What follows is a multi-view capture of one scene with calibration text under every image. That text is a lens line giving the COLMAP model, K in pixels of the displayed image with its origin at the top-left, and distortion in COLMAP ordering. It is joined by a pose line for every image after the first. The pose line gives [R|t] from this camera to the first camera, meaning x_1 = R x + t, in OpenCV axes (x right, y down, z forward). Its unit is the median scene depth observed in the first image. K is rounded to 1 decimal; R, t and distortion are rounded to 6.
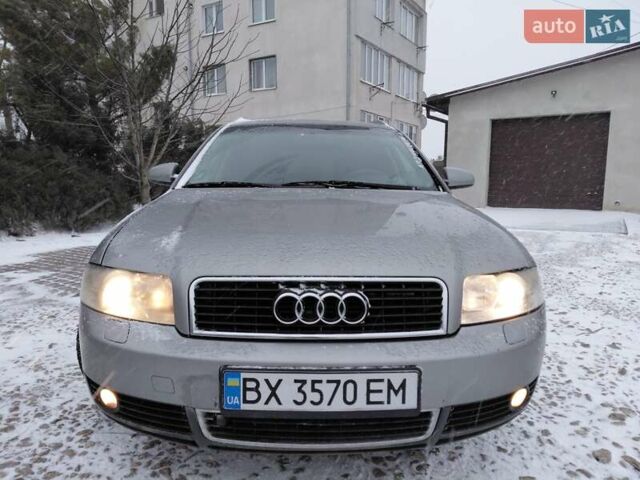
lens RADIAL K [[471.7, 0, 327.4], [0, 471.7, 244.3], [0, 0, 1]] dist [0.025043, -0.009909]
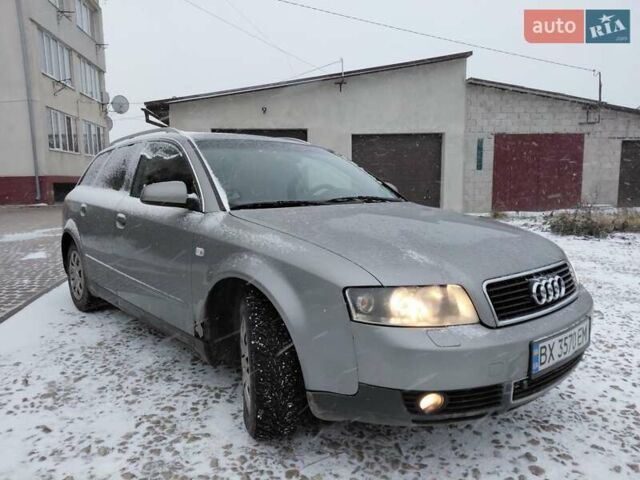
lens RADIAL K [[471.7, 0, 314.7], [0, 471.7, 235.7], [0, 0, 1]] dist [0.025043, -0.009909]
pose [[0.780178, -0.087209, 0.619448, -1.188615], [0.101121, 0.994793, 0.012693, -0.096106], [-0.617330, 0.052736, 0.784935, 0.242409]]
